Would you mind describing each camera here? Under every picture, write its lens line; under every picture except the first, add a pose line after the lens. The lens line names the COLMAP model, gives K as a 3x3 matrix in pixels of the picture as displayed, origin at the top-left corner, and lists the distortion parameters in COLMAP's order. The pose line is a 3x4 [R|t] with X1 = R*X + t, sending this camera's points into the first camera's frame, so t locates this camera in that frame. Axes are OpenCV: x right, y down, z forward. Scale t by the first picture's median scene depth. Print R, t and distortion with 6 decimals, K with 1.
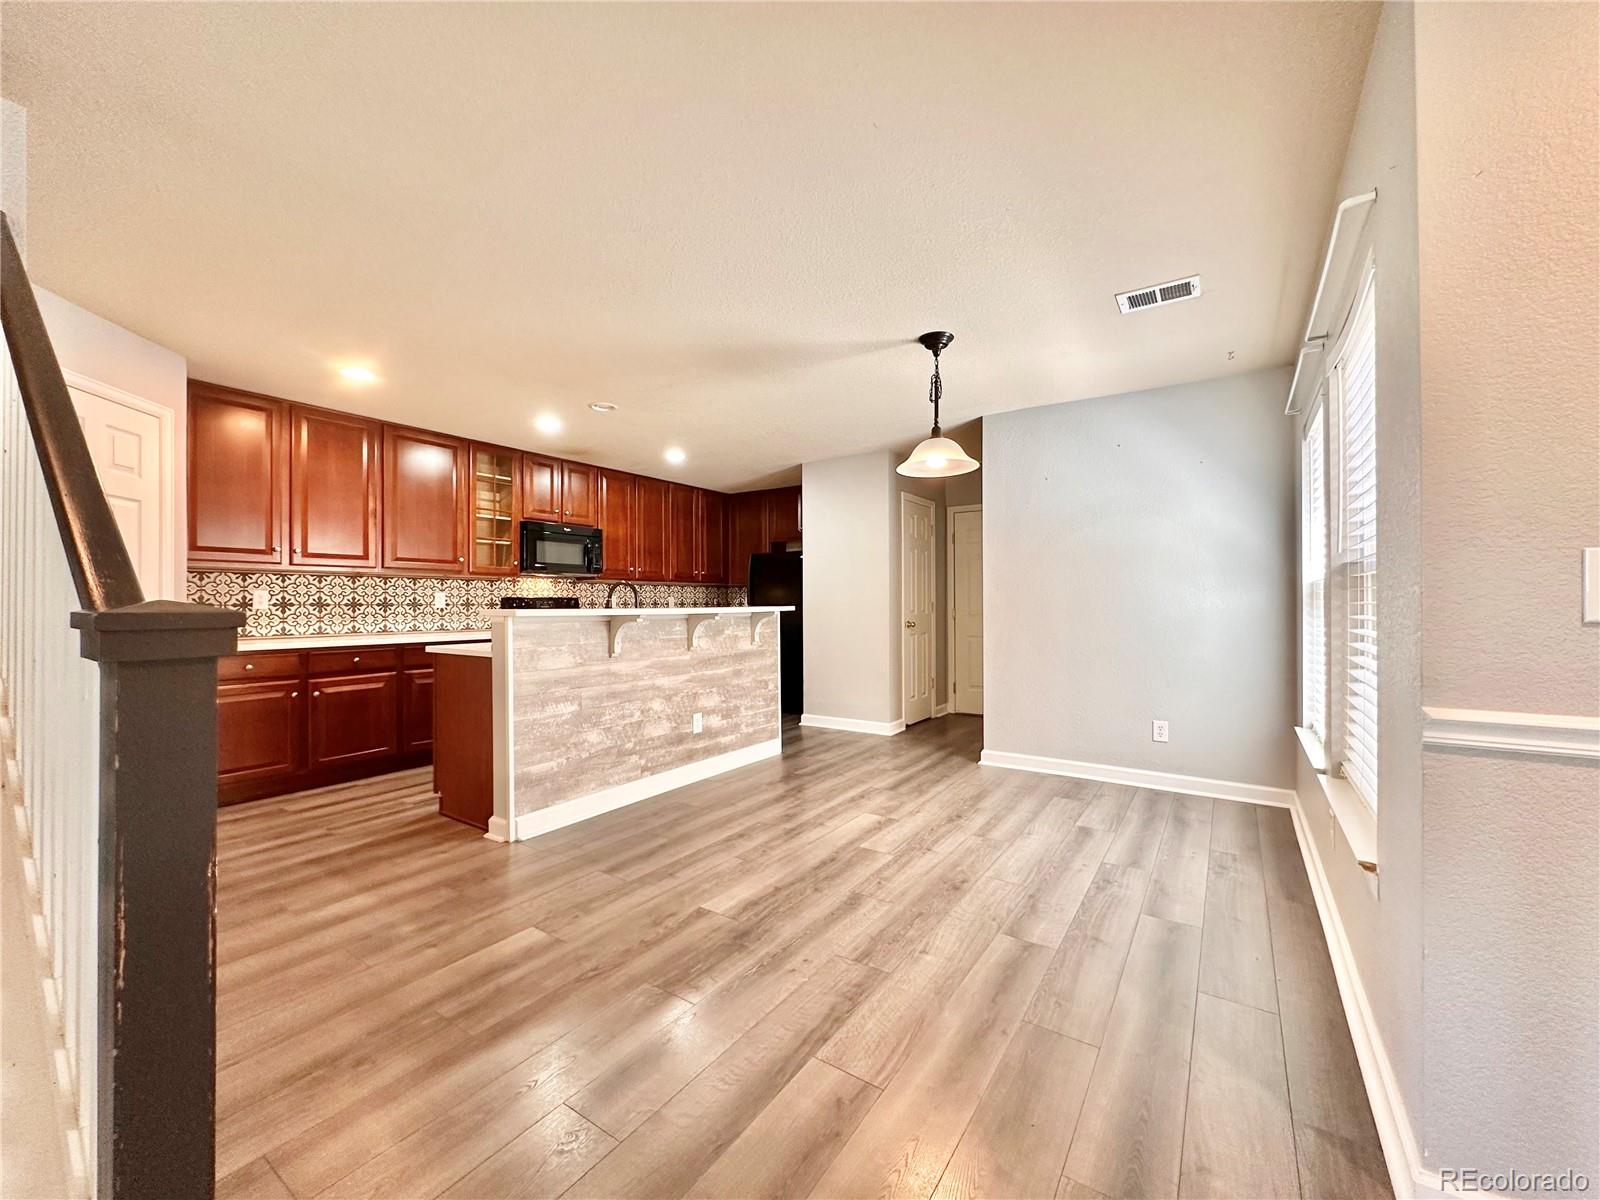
lens RADIAL K [[641.7, 0, 804.6], [0, 641.7, 599.6], [0, 0, 1]] dist [-0.003485, 0.000262]
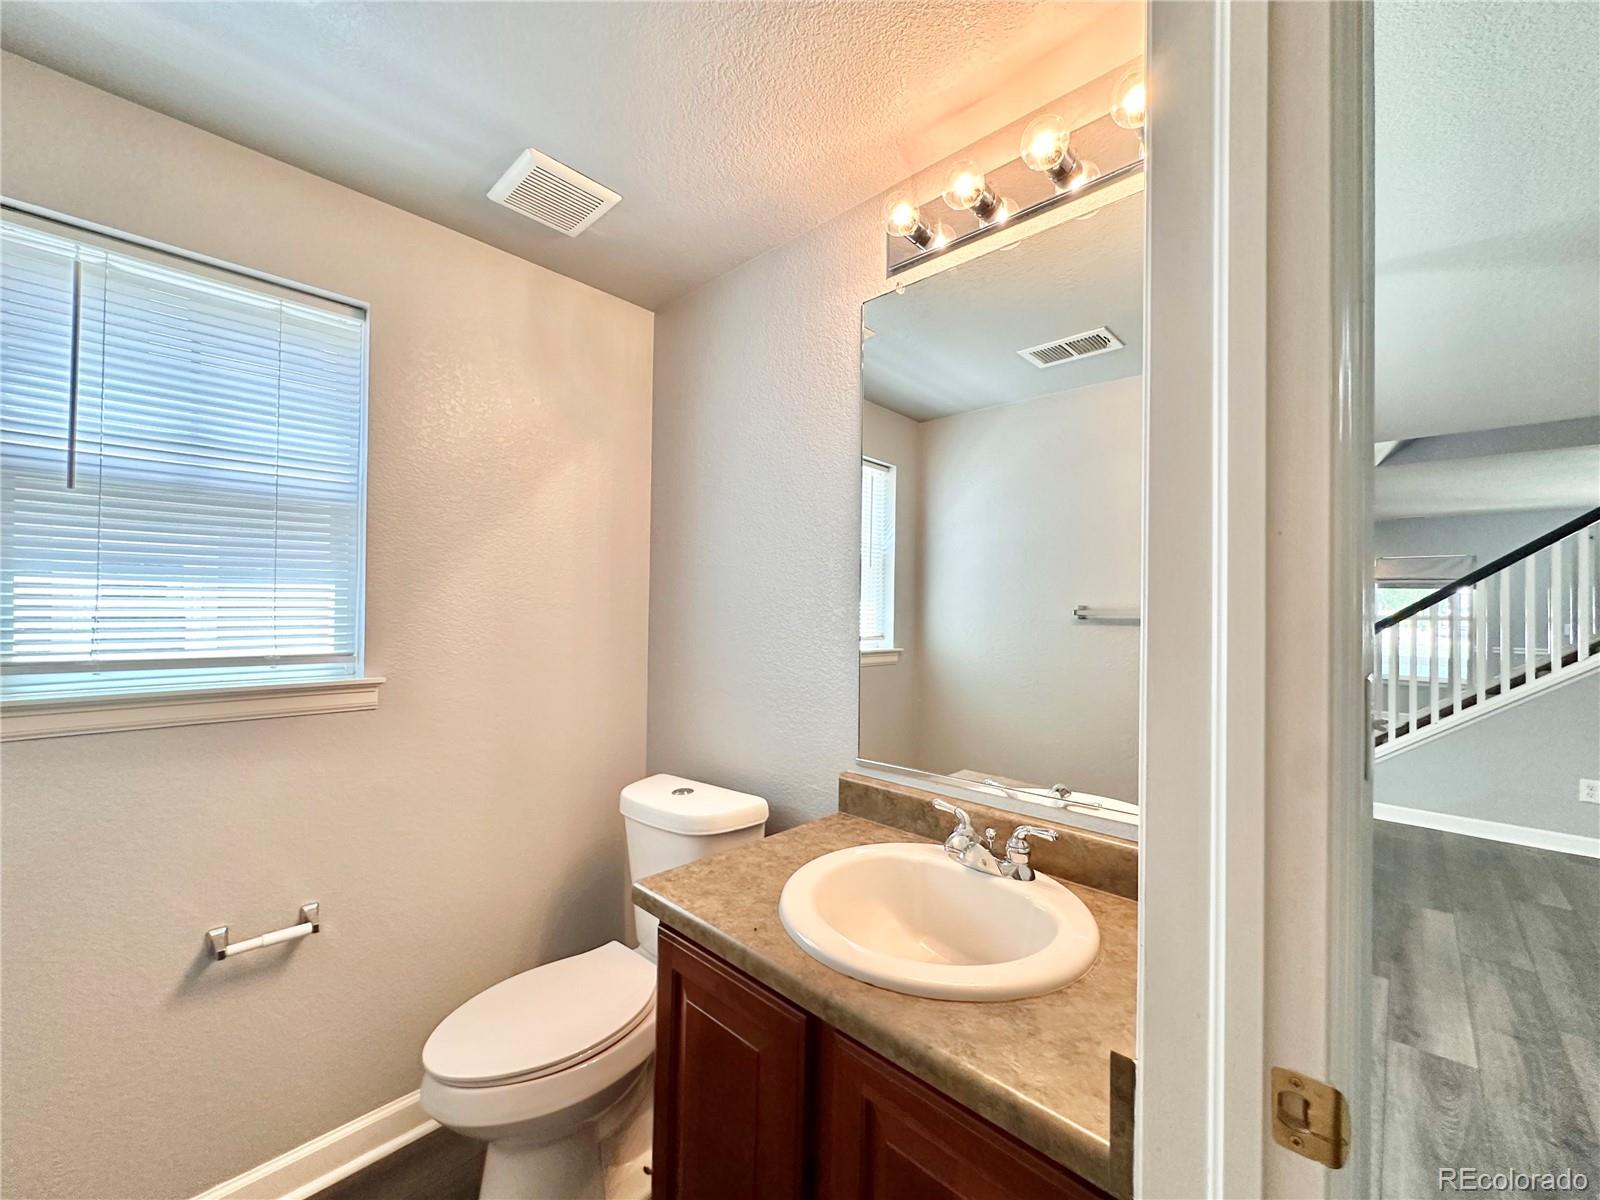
lens RADIAL K [[641.7, 0, 799.2], [0, 641.7, 592.4], [0, 0, 1]] dist [-0.003485, 0.000262]
pose [[-0.985697, -0.013916, 0.167950, 0.459741], [-0.016822, 0.999732, -0.015896, -0.040093], [-0.167684, -0.018494, -0.985667, 1.310283]]
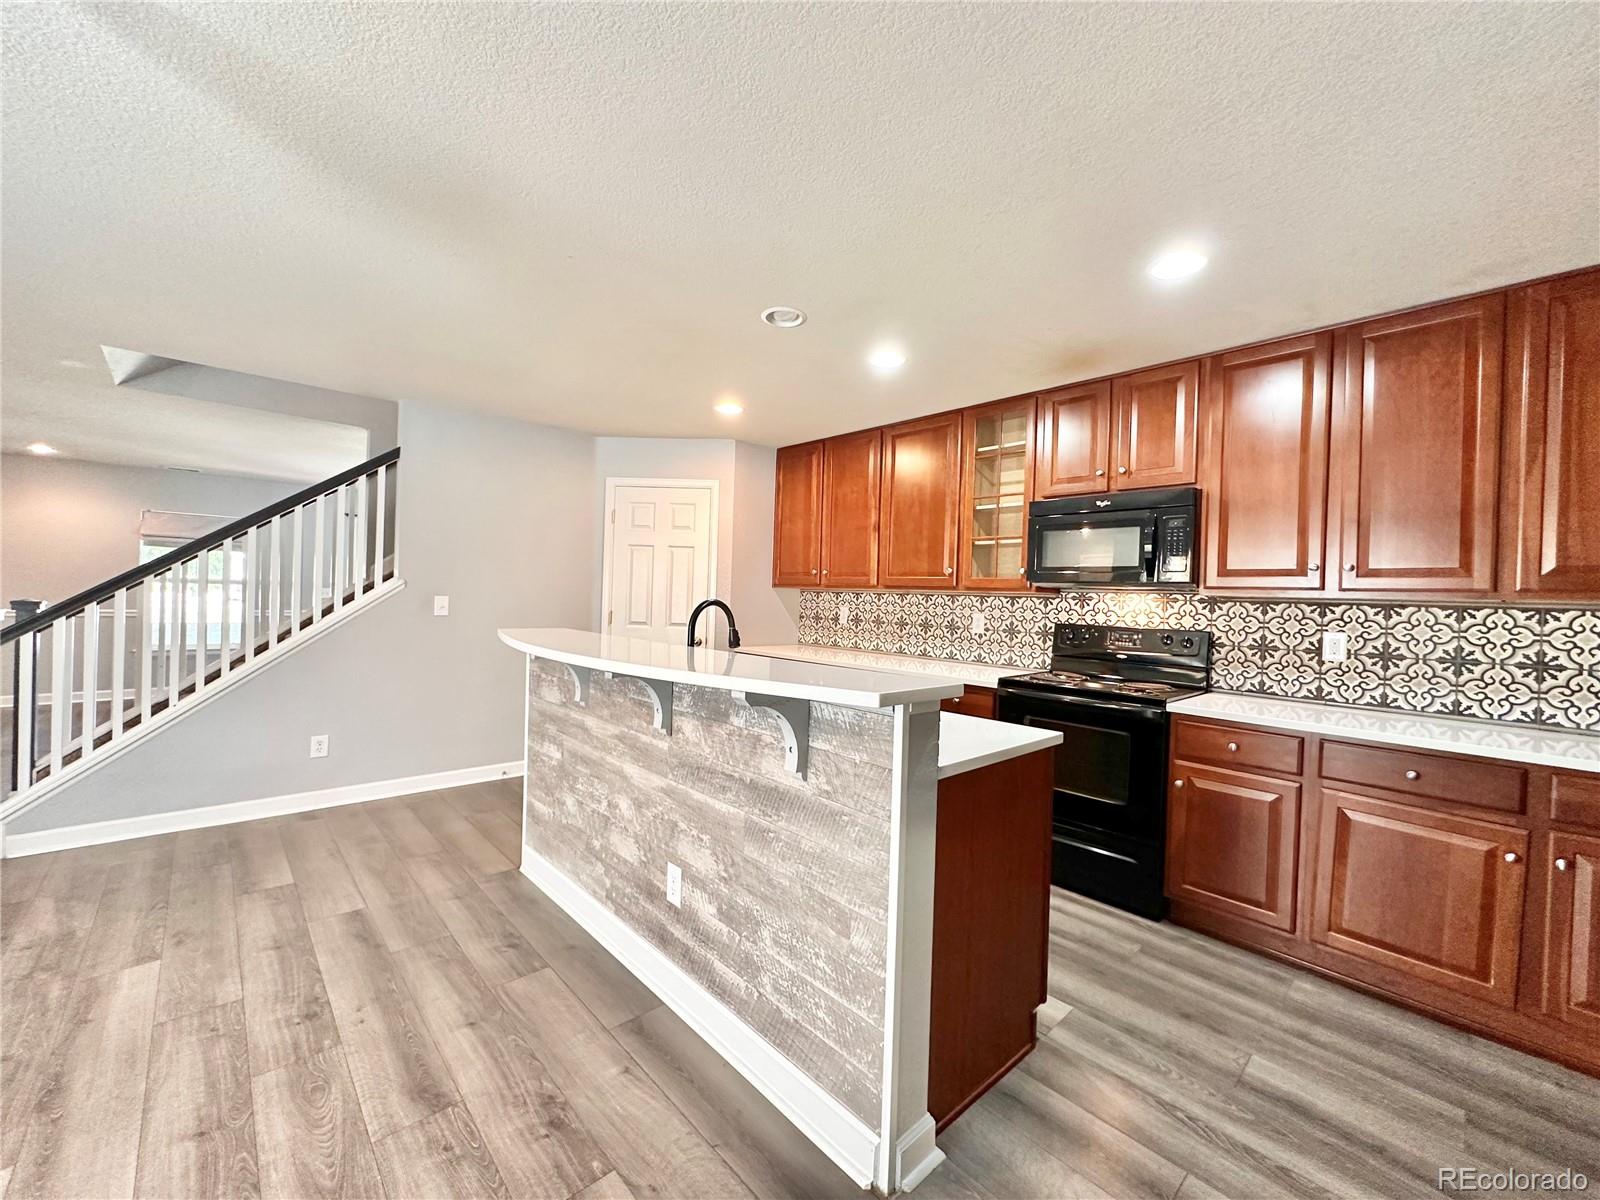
lens RADIAL K [[641.7, 0, 806.8], [0, 641.7, 599.8], [0, 0, 1]] dist [-0.003485, 0.000262]
pose [[-0.227984, 0.001550, -0.973664, 0.280555], [-0.025401, 0.999649, 0.007539, -0.033415], [0.973334, 0.026451, -0.227864, 1.152346]]
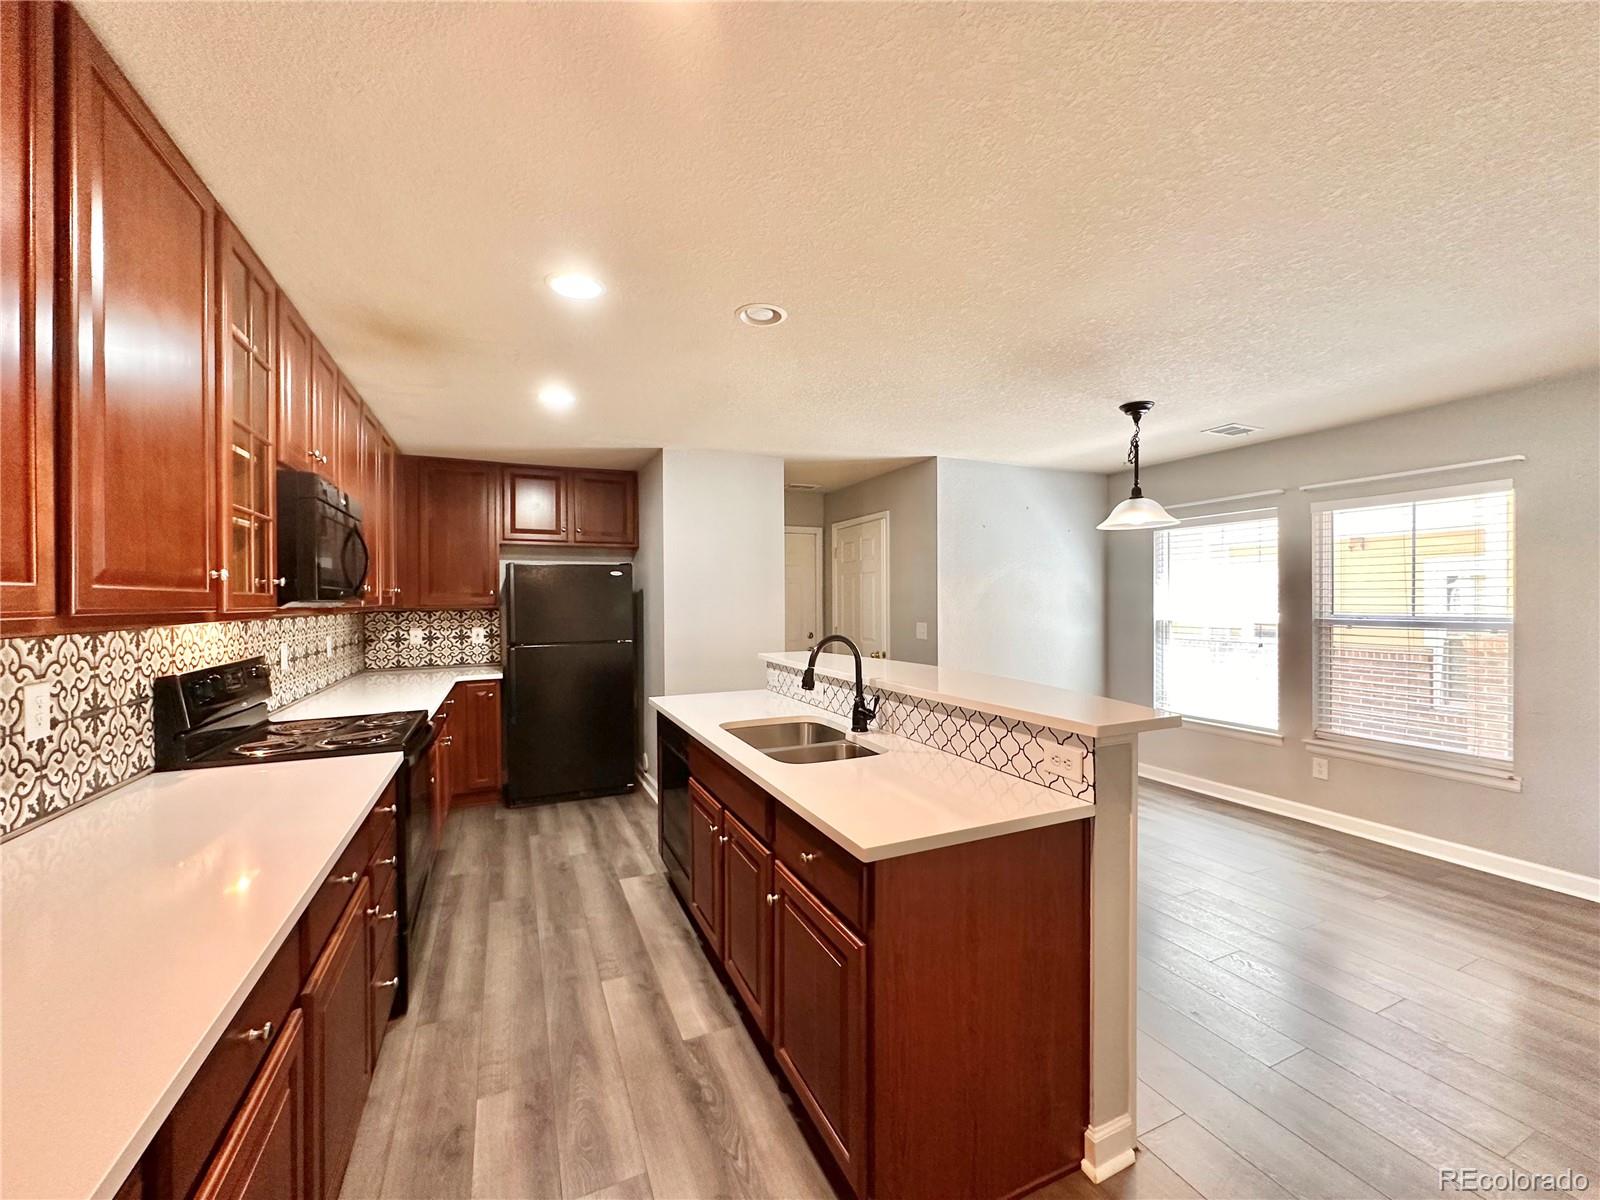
lens RADIAL K [[641.7, 0, 804.8], [0, 641.7, 597.3], [0, 0, 1]] dist [-0.003485, 0.000262]
pose [[0.525355, 0.002370, 0.850880, -0.745713], [0.000516, 0.999995, -0.003104, -0.057094], [-0.850883, 0.002069, 0.525351, 0.671664]]
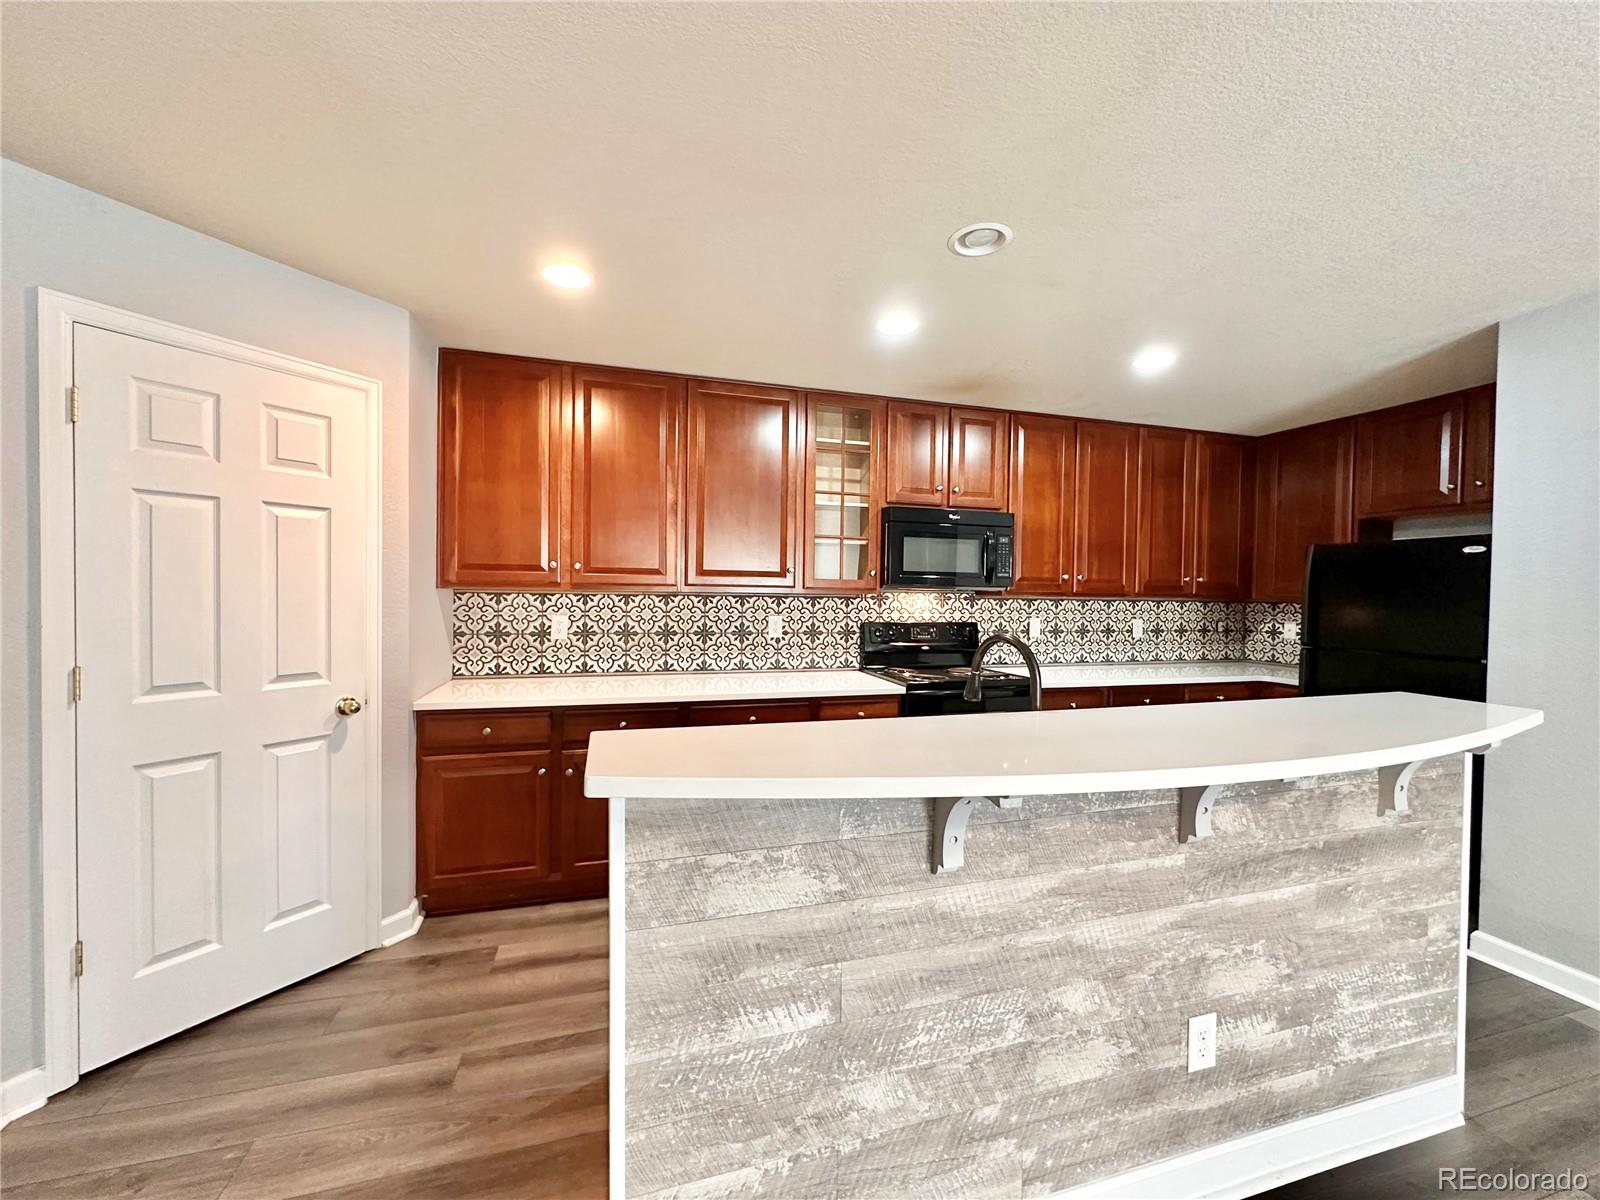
lens RADIAL K [[641.7, 0, 802.3], [0, 641.7, 597.9], [0, 0, 1]] dist [-0.003485, 0.000262]
pose [[0.770587, 0.026154, -0.636797, -0.113105], [-0.015329, 0.999629, 0.022506, -0.055860], [0.637150, -0.007581, 0.770703, 0.559960]]
